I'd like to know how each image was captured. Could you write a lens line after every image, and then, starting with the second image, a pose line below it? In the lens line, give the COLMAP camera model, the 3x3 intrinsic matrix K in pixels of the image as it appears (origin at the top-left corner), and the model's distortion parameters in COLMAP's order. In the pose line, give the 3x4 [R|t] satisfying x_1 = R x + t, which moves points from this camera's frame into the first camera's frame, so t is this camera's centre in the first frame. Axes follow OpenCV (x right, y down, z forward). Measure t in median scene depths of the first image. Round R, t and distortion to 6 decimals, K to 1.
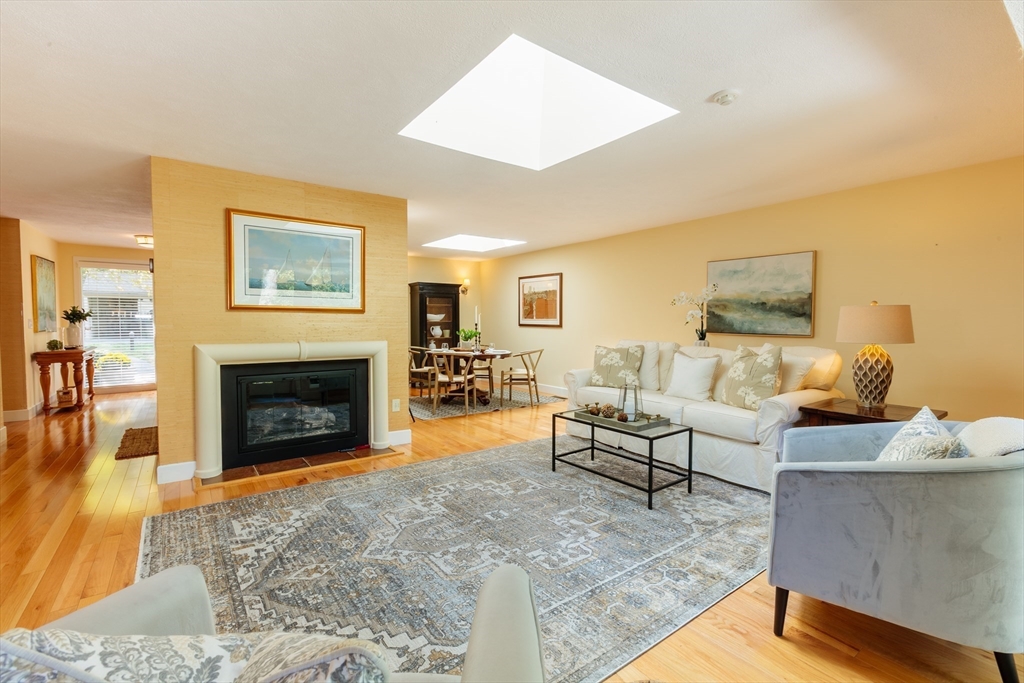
lens RADIAL K [[458.0, 0, 521.3], [0, 458.0, 341.1], [0, 0, 1]] dist [0.003828, -0.000759]
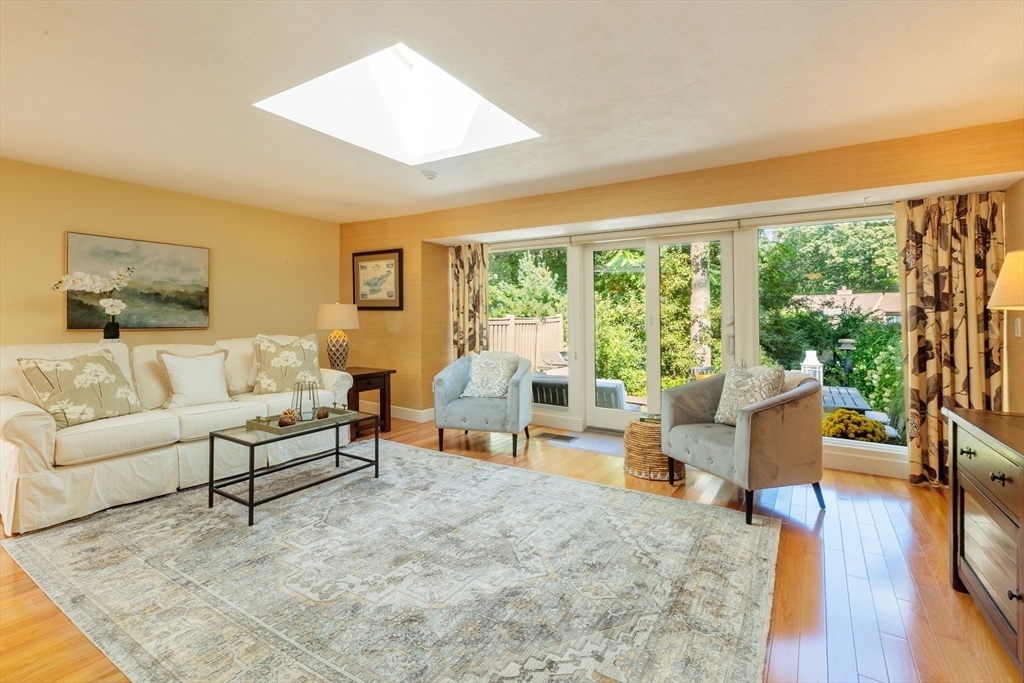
lens RADIAL K [[458.0, 0, 513.3], [0, 458.0, 310.6], [0, 0, 1]] dist [0.003828, -0.000759]
pose [[-0.343830, 0.002889, 0.939028, -0.607371], [0.034418, 0.999362, 0.009527, -0.035900], [-0.938401, 0.035595, -0.343710, 0.693096]]
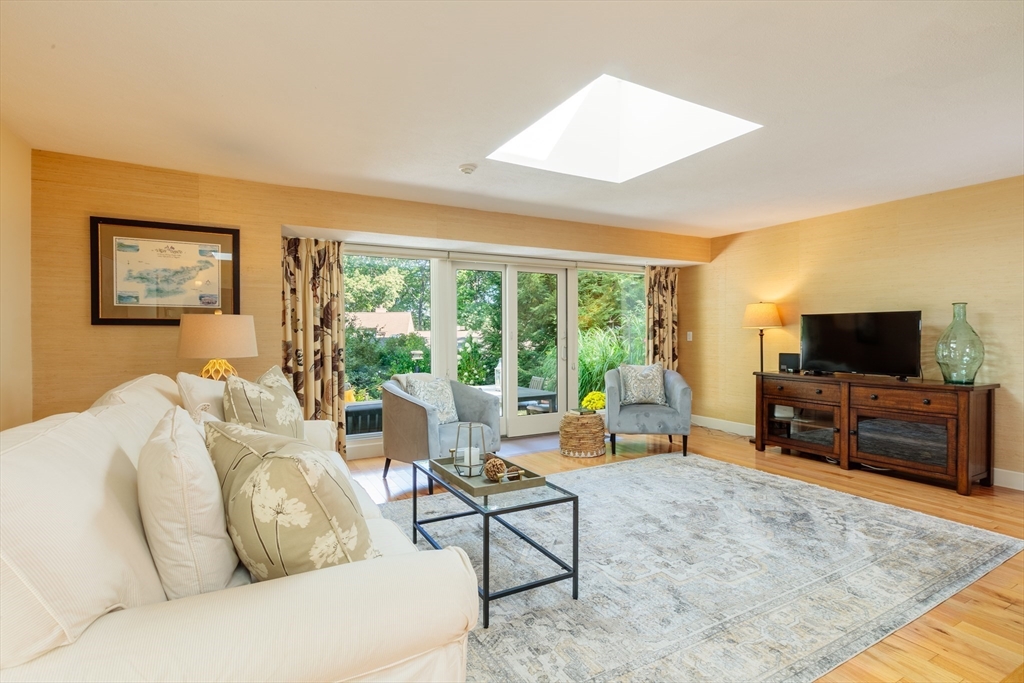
lens RADIAL K [[492.7, 0, 506.9], [0, 492.7, 334.9], [0, 0, 1]] dist [0.003882, 0.000674]
pose [[-0.986371, -0.002924, 0.164509, 0.045172], [0.005222, 0.998782, 0.049060, -0.058927], [-0.164452, 0.049250, -0.985155, 1.304701]]
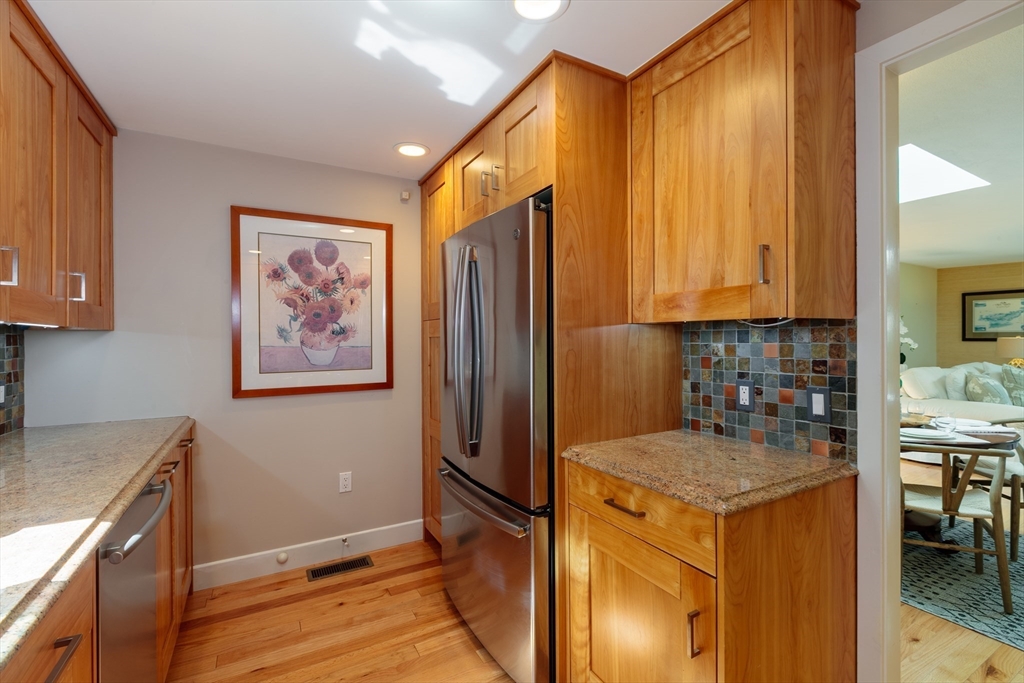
lens RADIAL K [[458.0, 0, 513.4], [0, 458.0, 341.0], [0, 0, 1]] dist [0.003828, -0.000759]
pose [[0.137620, -0.012777, 0.990403, -0.985282], [0.052341, 0.998613, 0.005610, -0.129611], [-0.989101, 0.051067, 0.138098, 1.976486]]
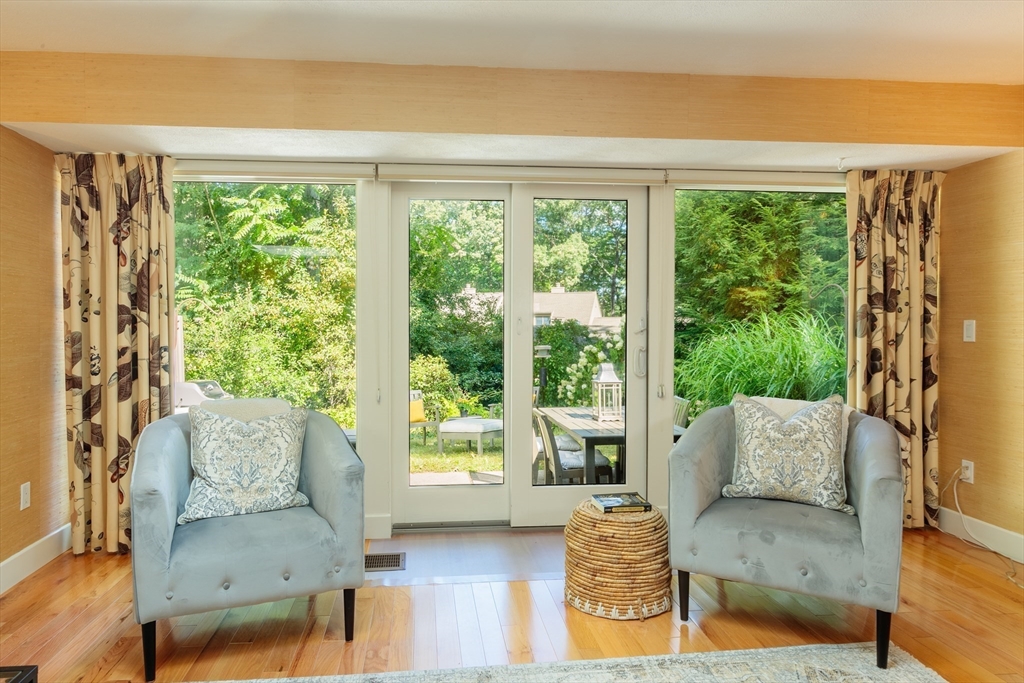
lens RADIAL K [[642.0, 0, 474.3], [0, 642.0, 324.2], [0, 0, 1]] dist [-0.014841, 0.006382]
pose [[-0.840900, -0.011461, 0.541069, -0.156246], [0.016968, 0.998726, 0.047526, -0.036932], [-0.540924, 0.049145, -0.839634, 0.783105]]
